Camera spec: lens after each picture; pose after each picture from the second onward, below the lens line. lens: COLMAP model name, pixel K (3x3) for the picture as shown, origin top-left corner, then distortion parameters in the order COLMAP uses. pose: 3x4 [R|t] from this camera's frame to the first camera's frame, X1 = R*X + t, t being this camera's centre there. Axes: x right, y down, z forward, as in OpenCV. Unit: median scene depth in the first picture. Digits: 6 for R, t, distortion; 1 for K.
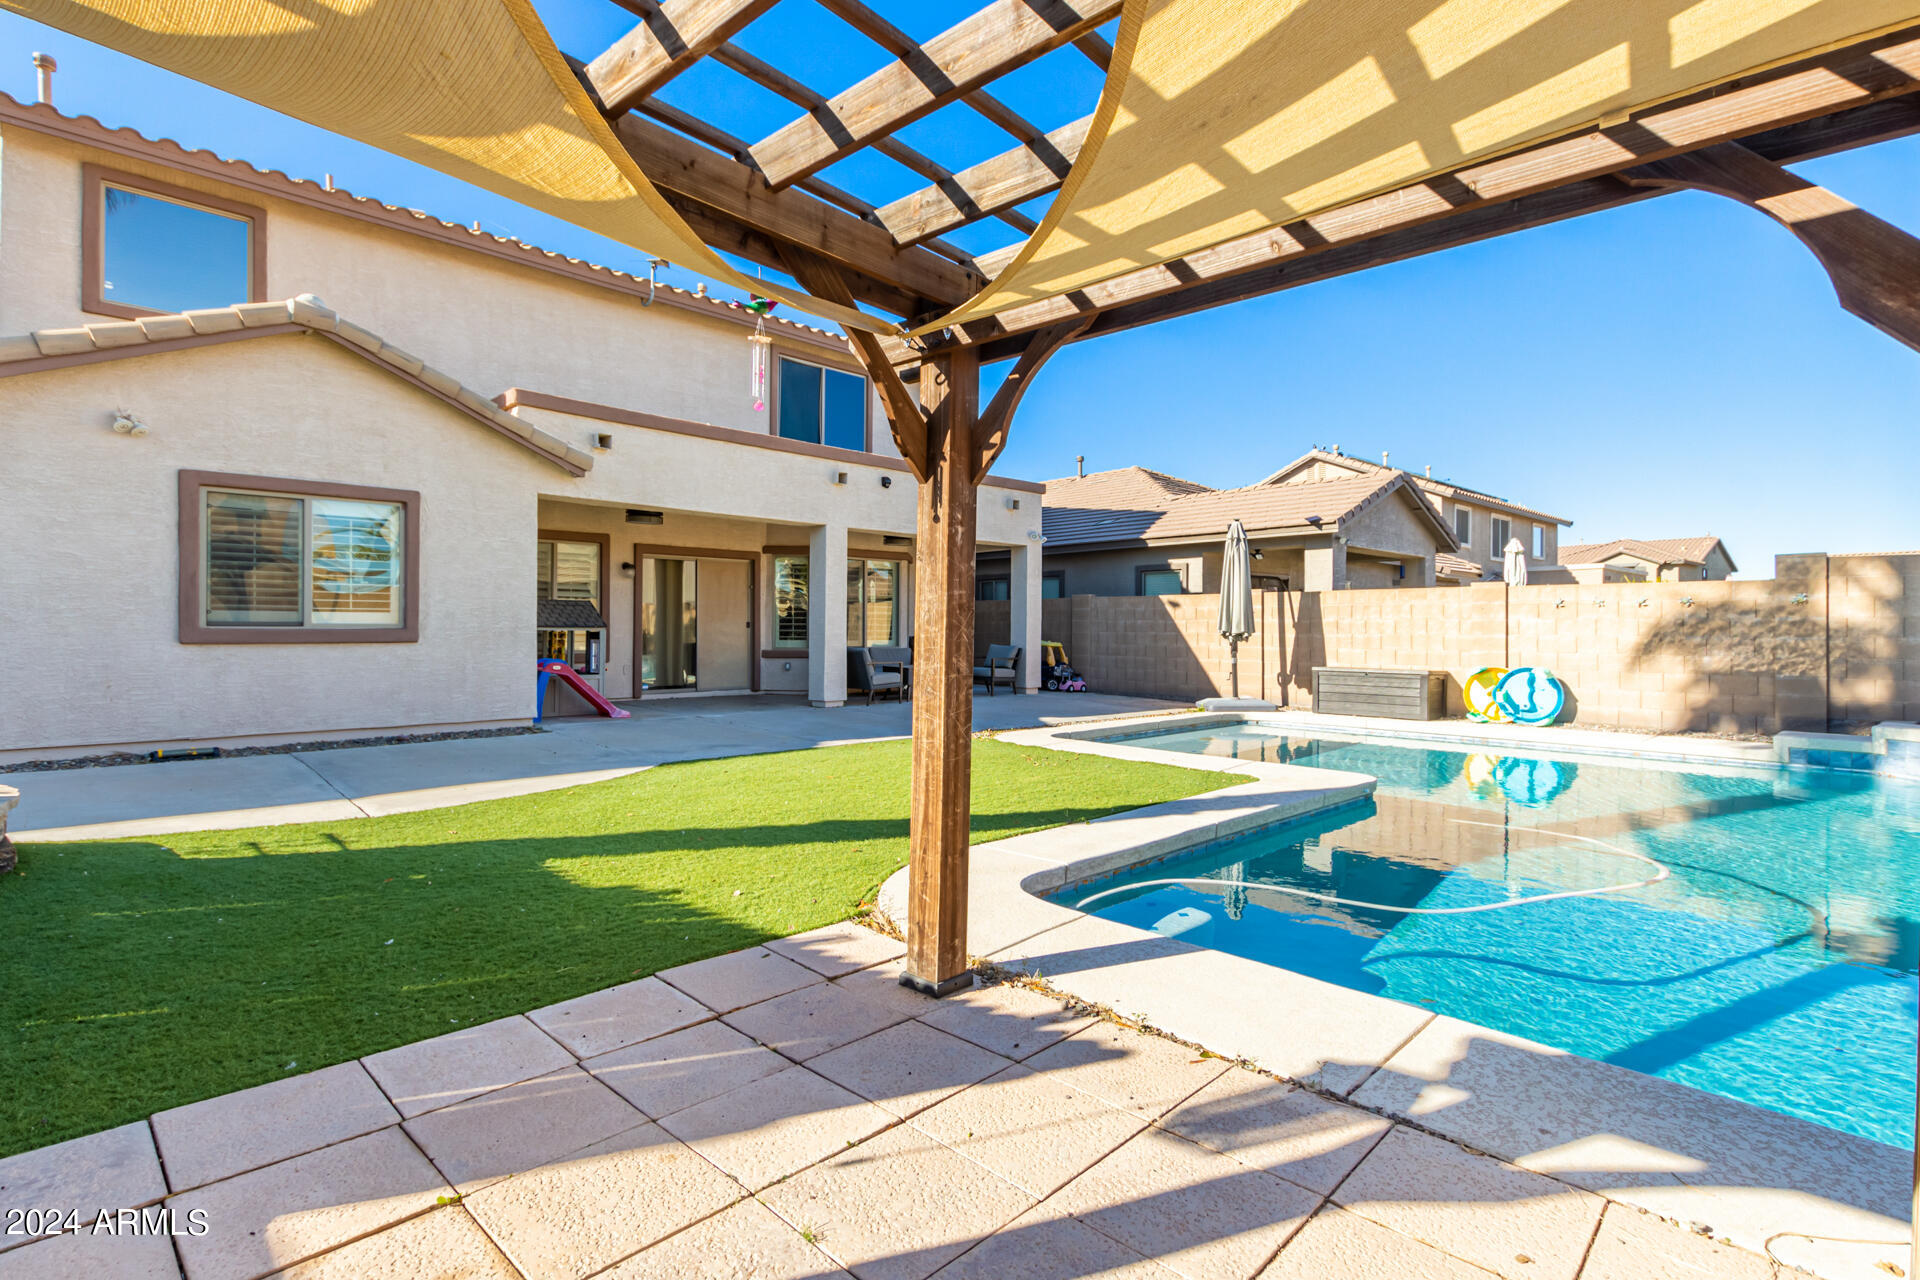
lens RADIAL K [[945.5, 0, 960.0], [0, 945.5, 640.0], [0, 0, 1]] dist [-0.000395, 0.000162]
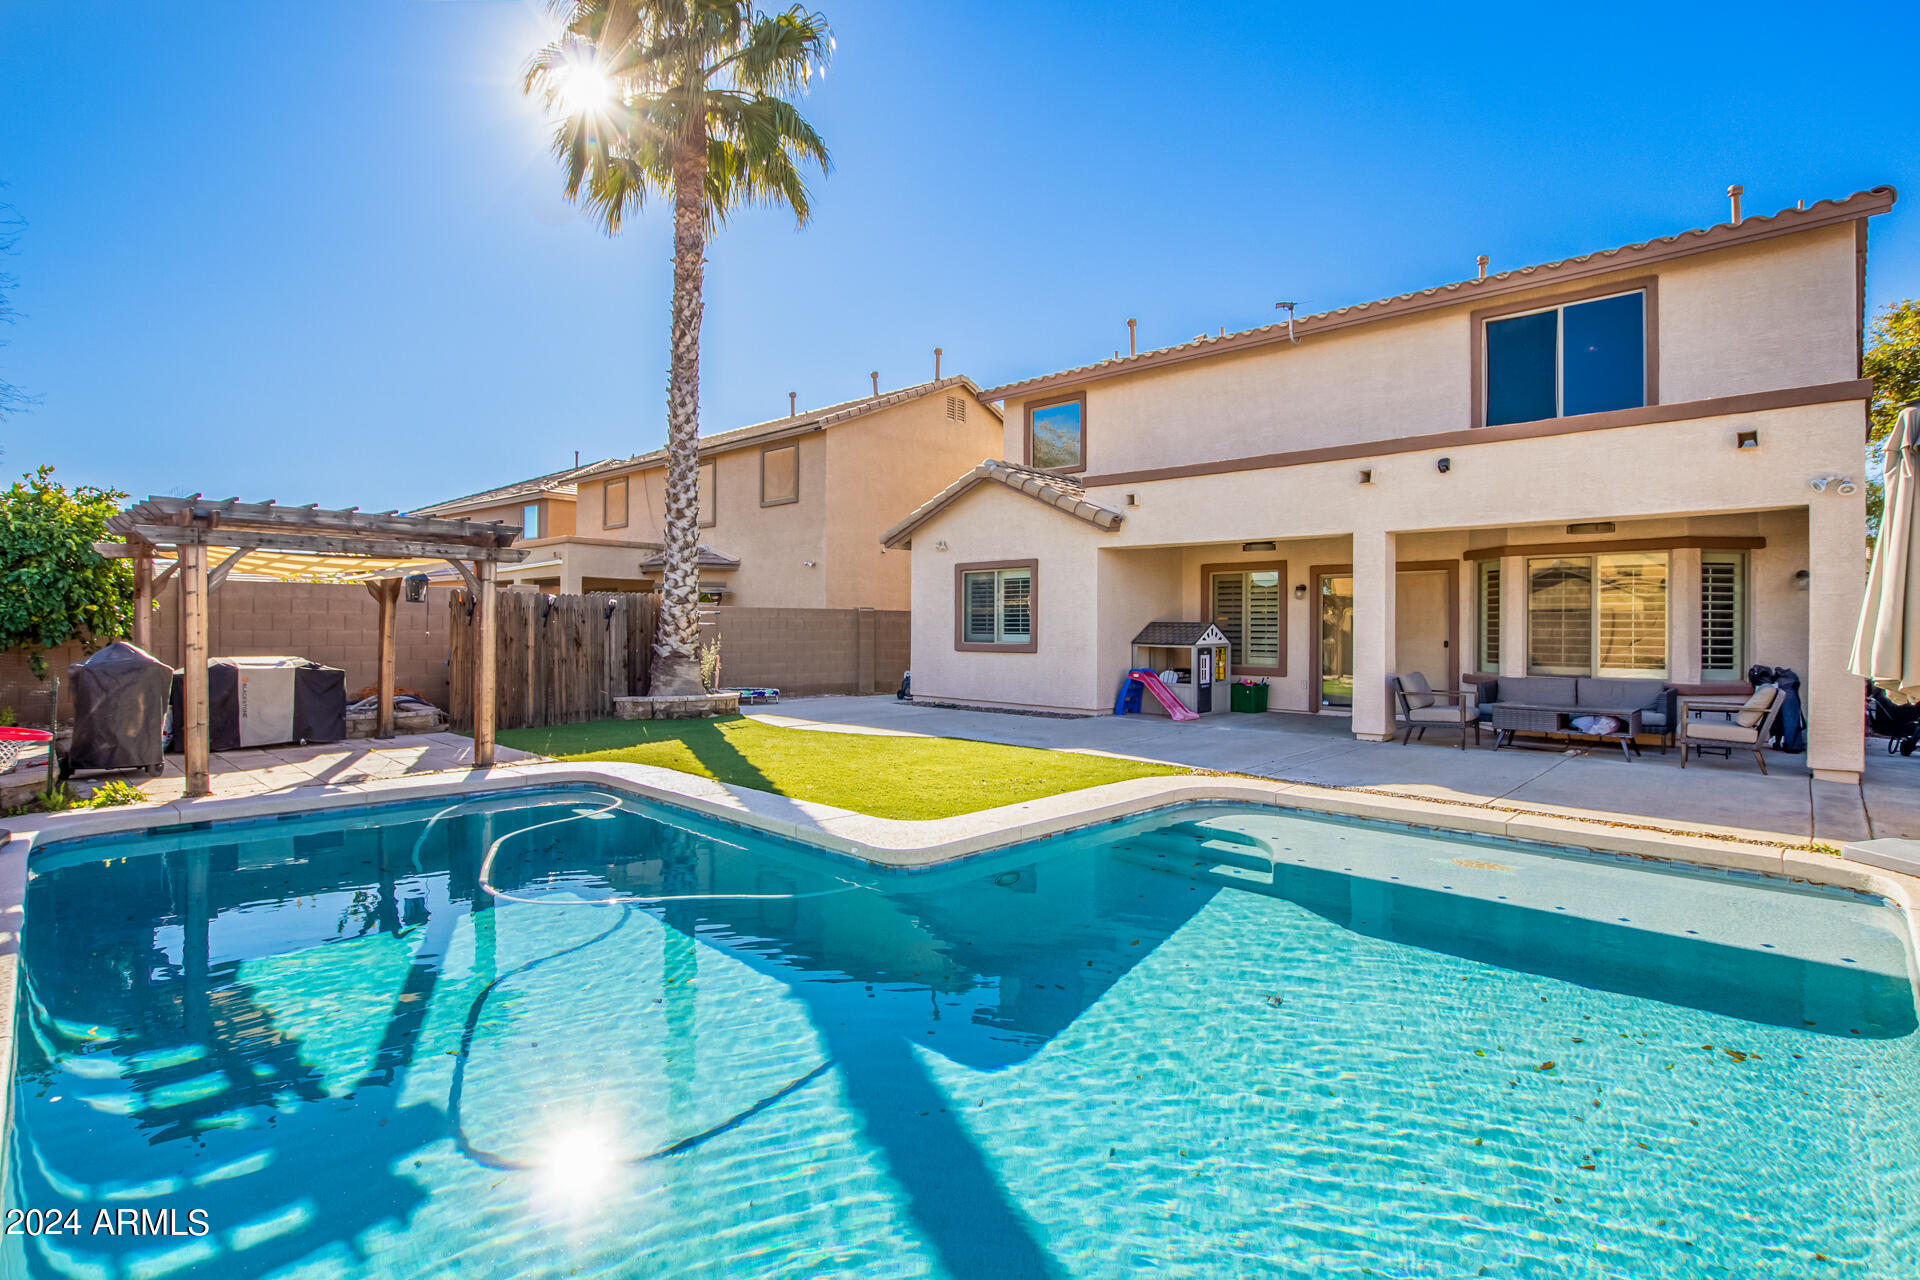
lens RADIAL K [[945.5, 0, 960.0], [0, 945.5, 640.0], [0, 0, 1]] dist [-0.000395, 0.000162]
pose [[0.004289, 0.009775, -0.999943, 0.804840], [-0.016720, 0.999813, 0.009702, -0.025977], [0.999851, 0.016677, 0.004451, 0.680329]]
